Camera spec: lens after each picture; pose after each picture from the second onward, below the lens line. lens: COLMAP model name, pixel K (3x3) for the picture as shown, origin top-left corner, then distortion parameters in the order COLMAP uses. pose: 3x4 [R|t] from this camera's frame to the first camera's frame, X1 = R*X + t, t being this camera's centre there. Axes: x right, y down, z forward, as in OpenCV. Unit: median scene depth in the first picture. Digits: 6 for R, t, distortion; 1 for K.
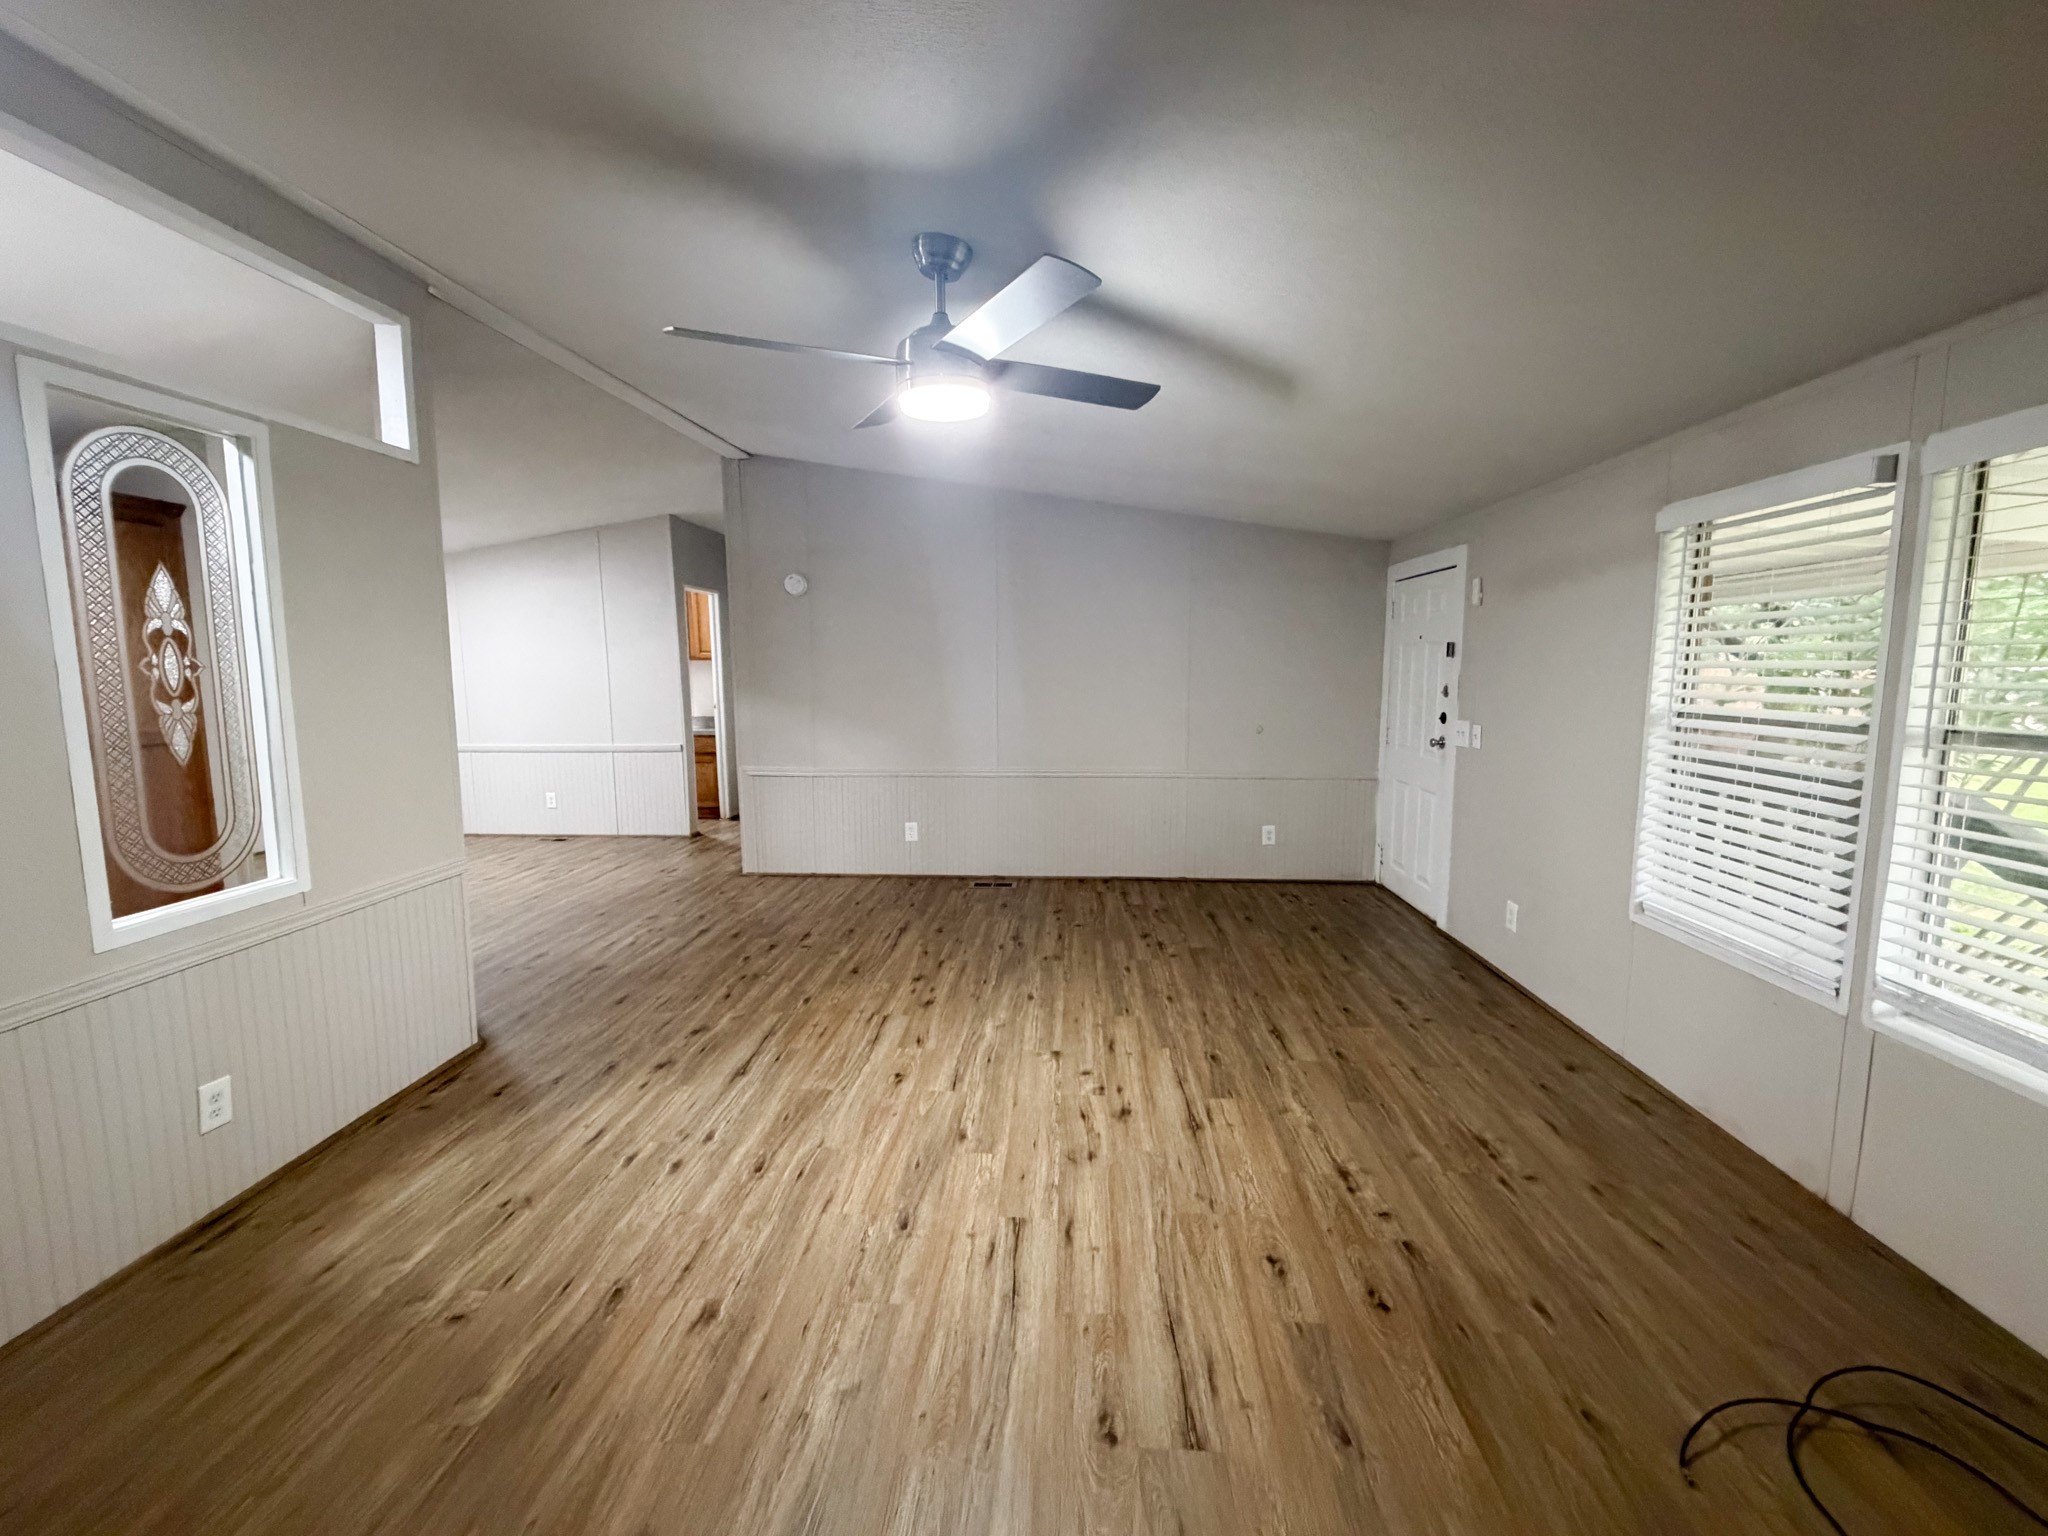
lens RADIAL K [[829.1, 0, 1021.5], [0, 829.1, 756.5], [0, 0, 1]] dist [0.001214, 0.000149]
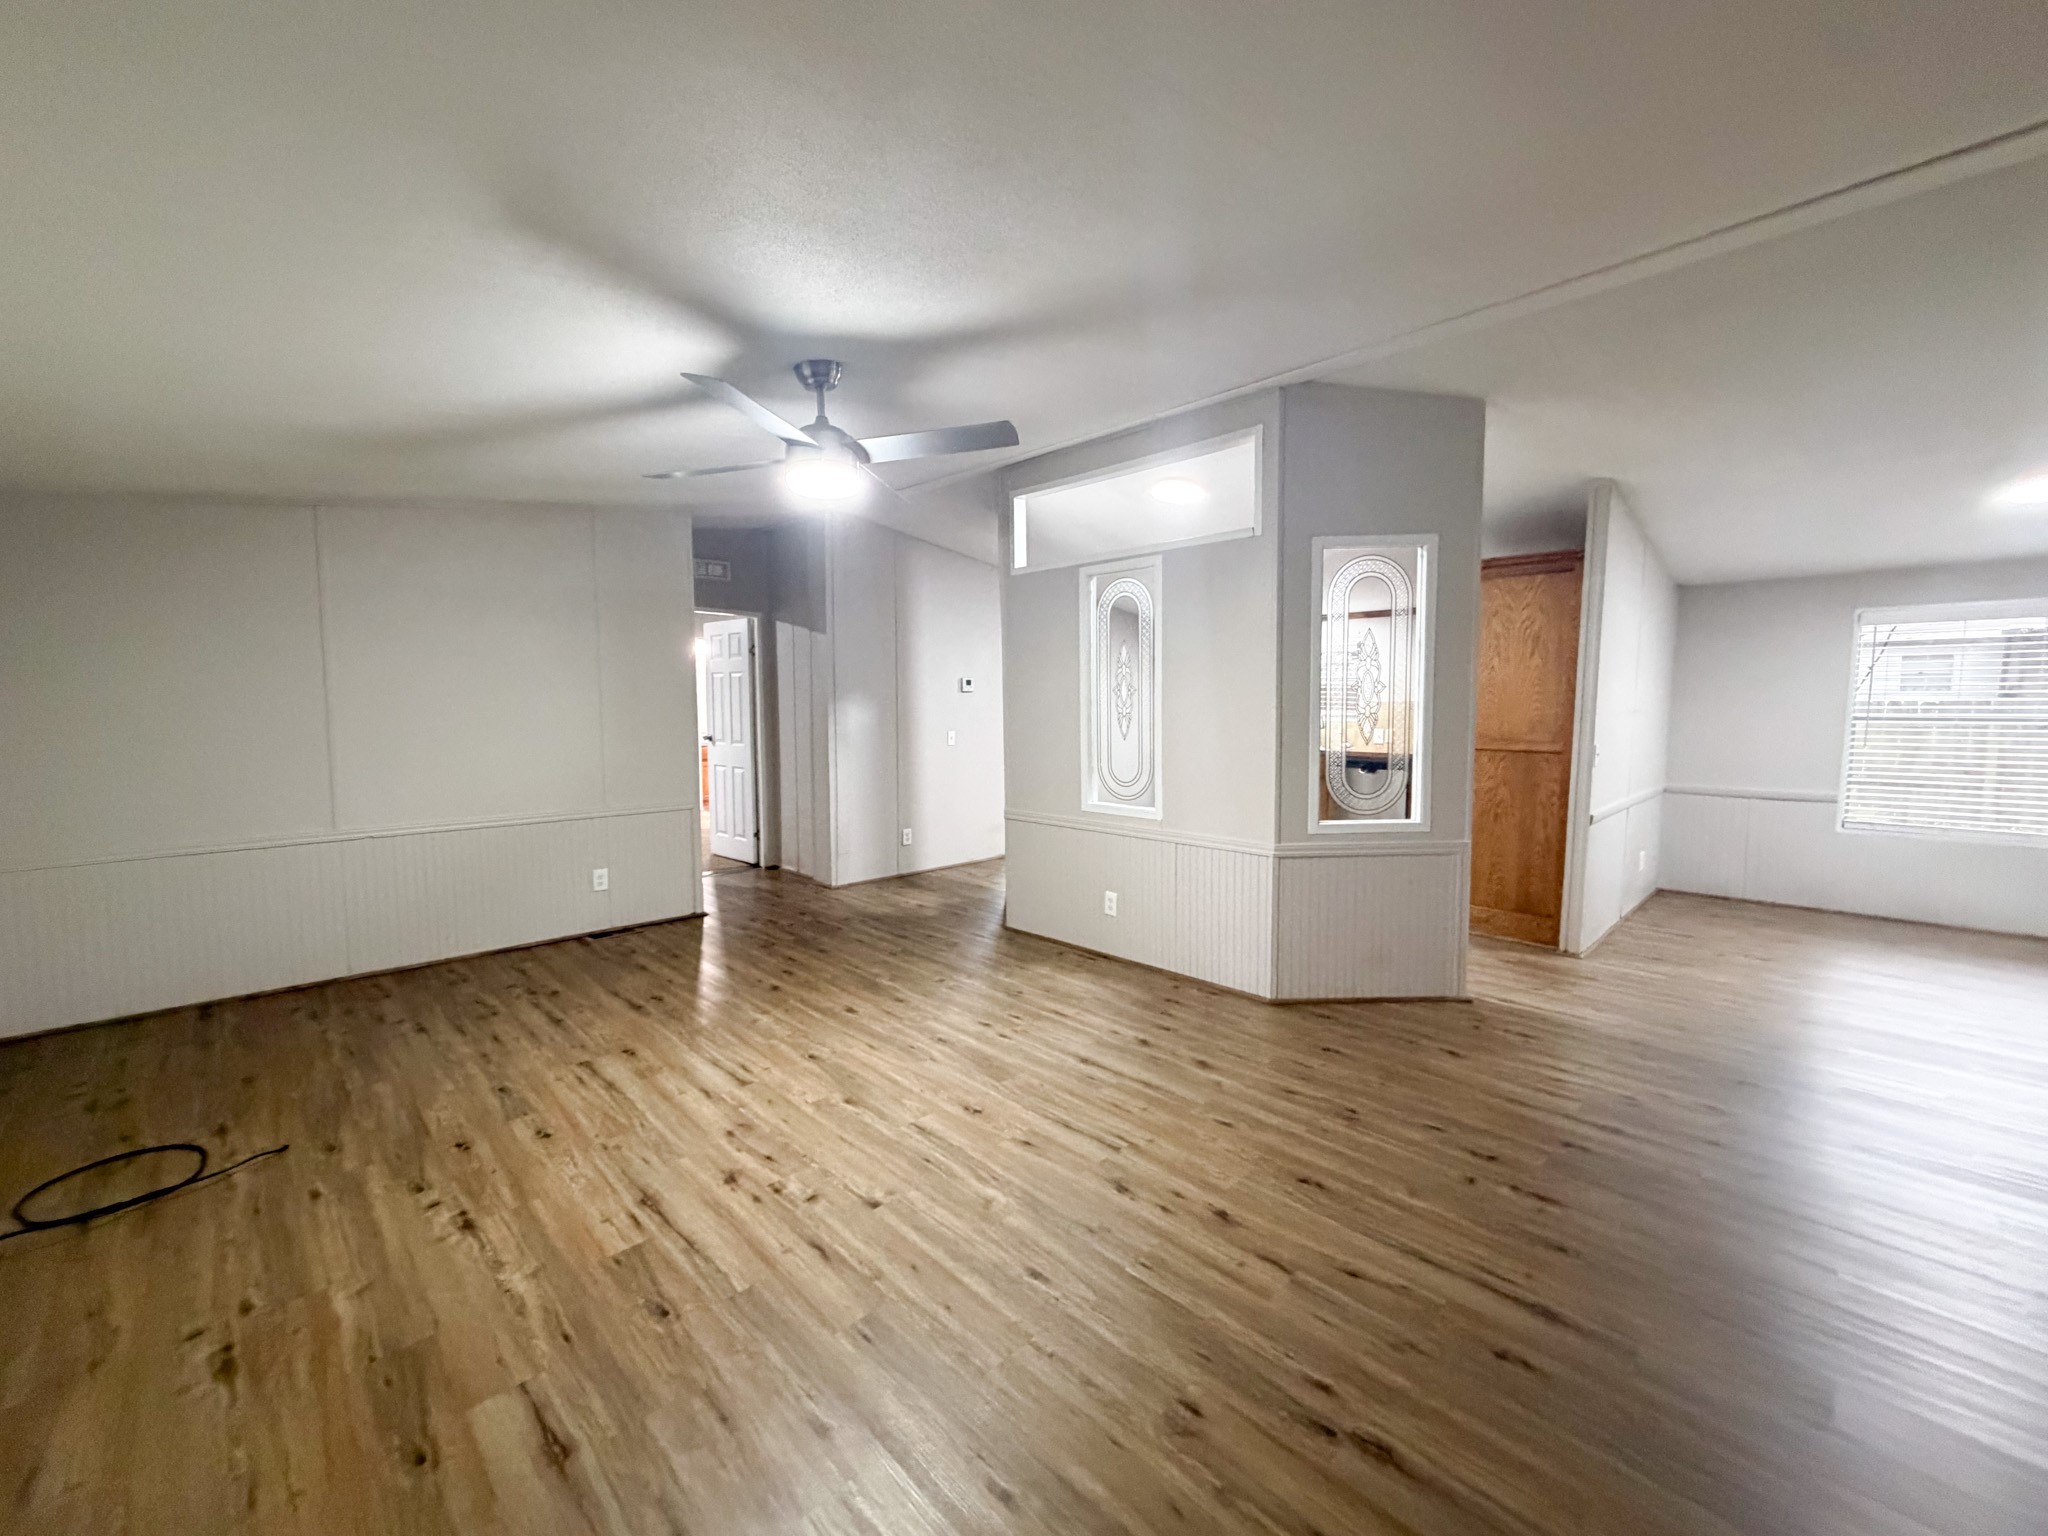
lens RADIAL K [[829.1, 0, 1021.5], [0, 829.1, 756.5], [0, 0, 1]] dist [0.001214, 0.000149]
pose [[-0.670177, 0.058993, -0.739853, 0.561464], [-0.076202, 0.986099, 0.147653, -0.188714], [0.738279, 0.155332, -0.656366, 1.775095]]
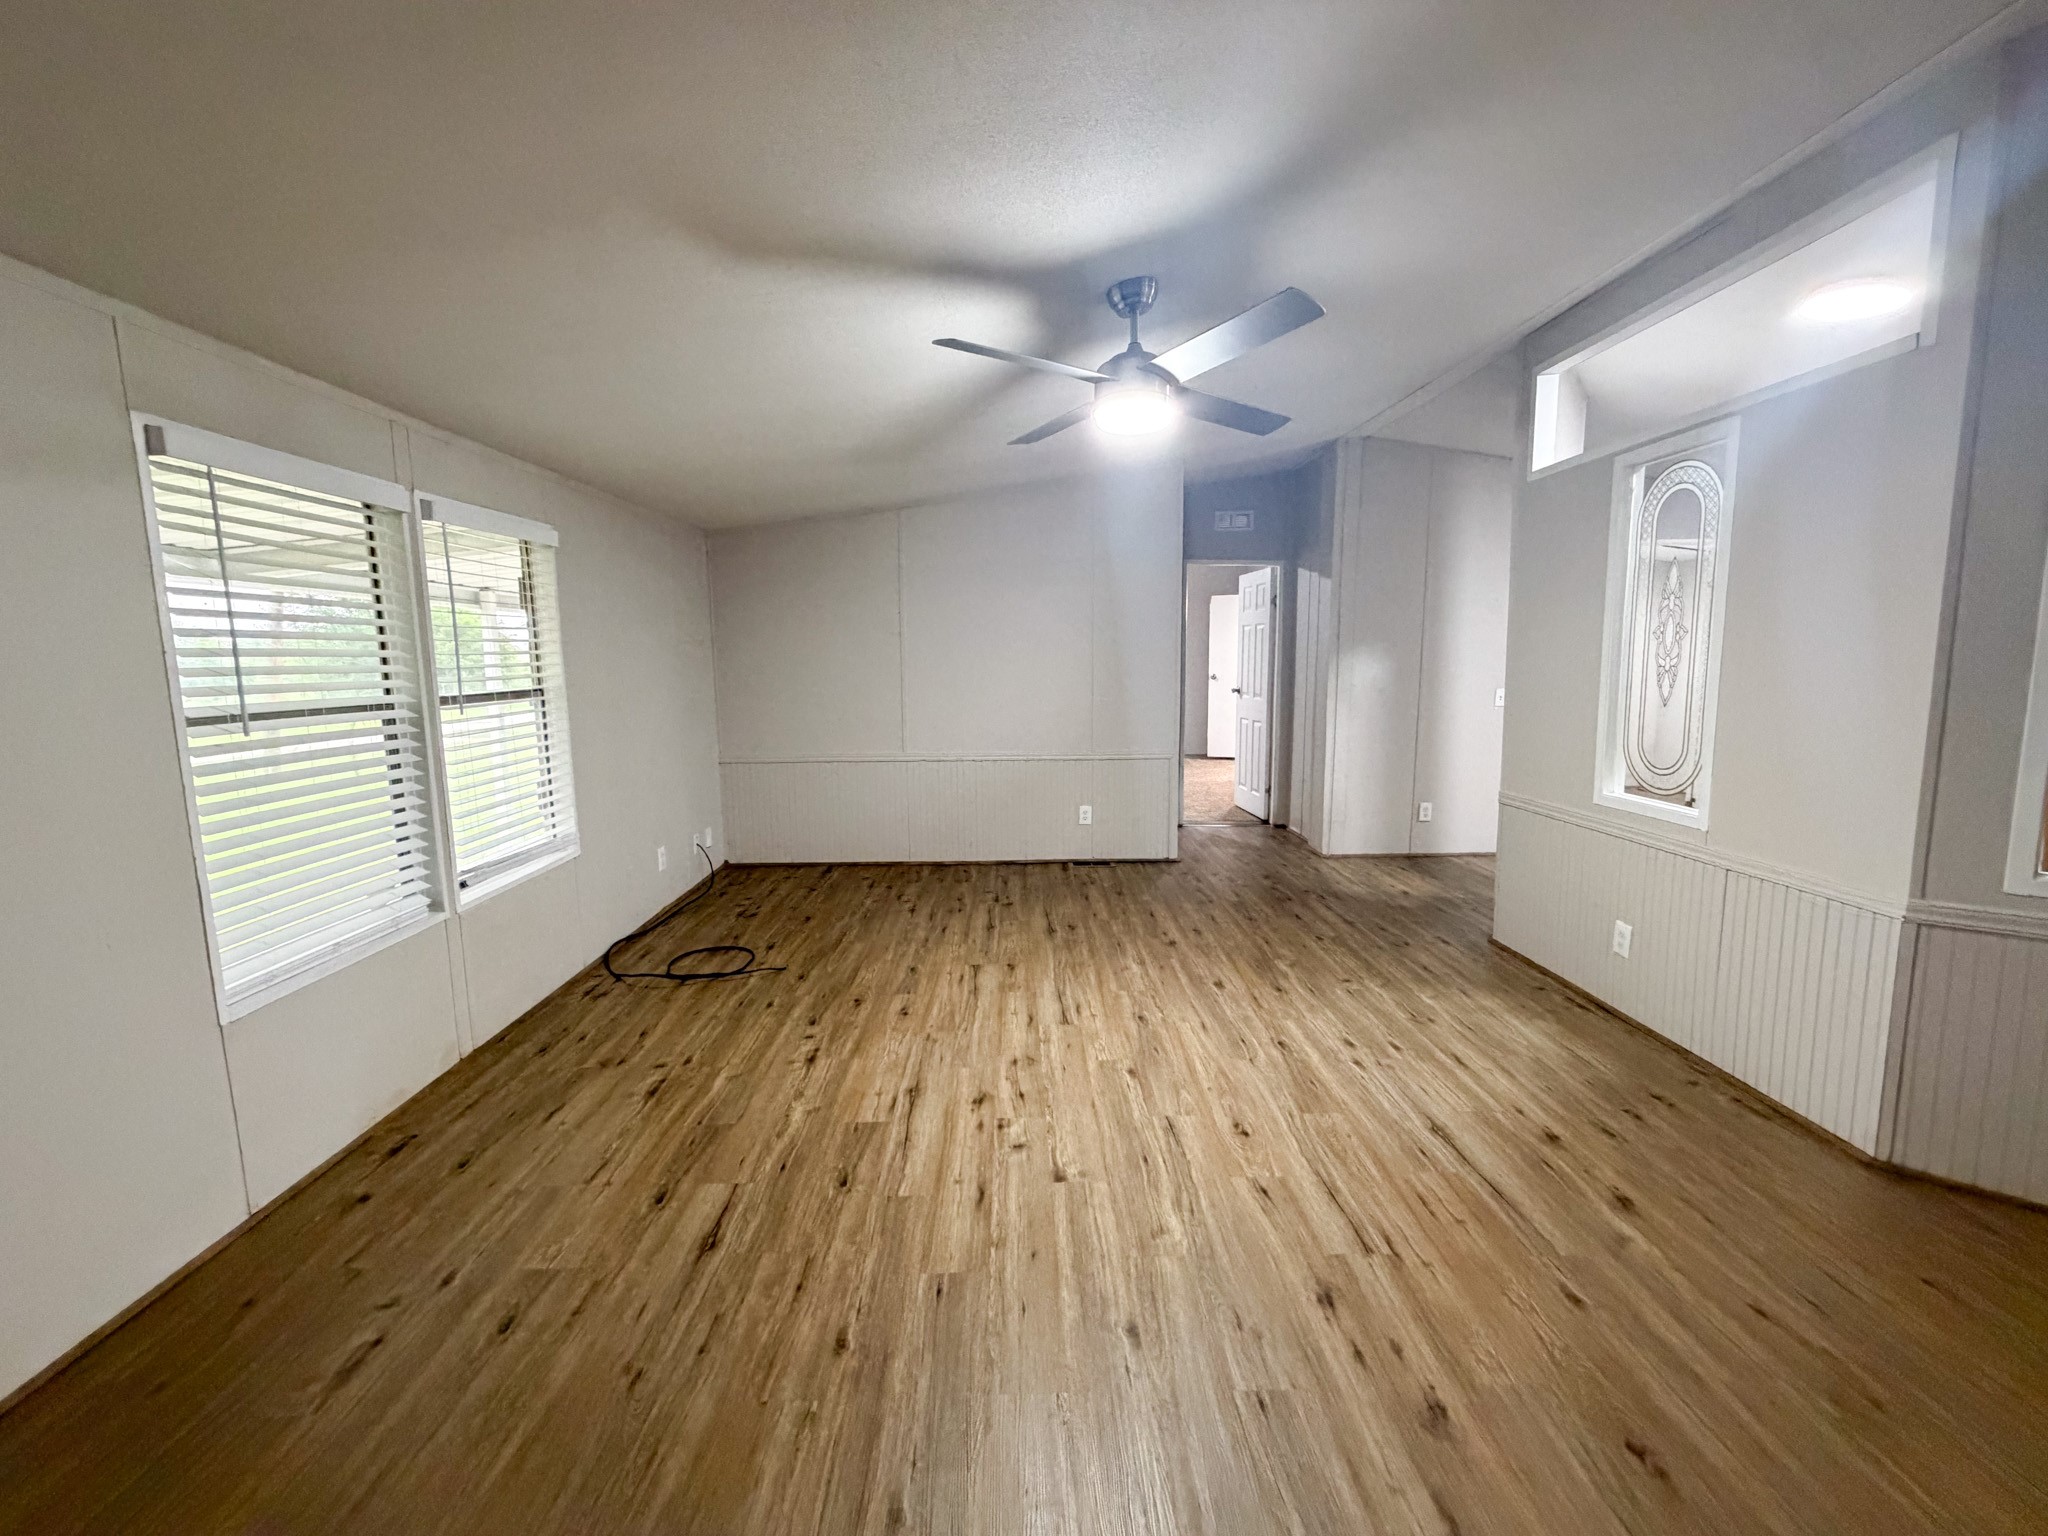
lens RADIAL K [[829.1, 0, 1021.5], [0, 829.1, 756.5], [0, 0, 1]] dist [0.001214, 0.000149]
pose [[-0.996975, 0.026582, -0.073036, 0.136651], [0.009102, 0.973160, 0.229950, -0.191944], [0.077188, 0.228589, -0.970458, 1.875403]]
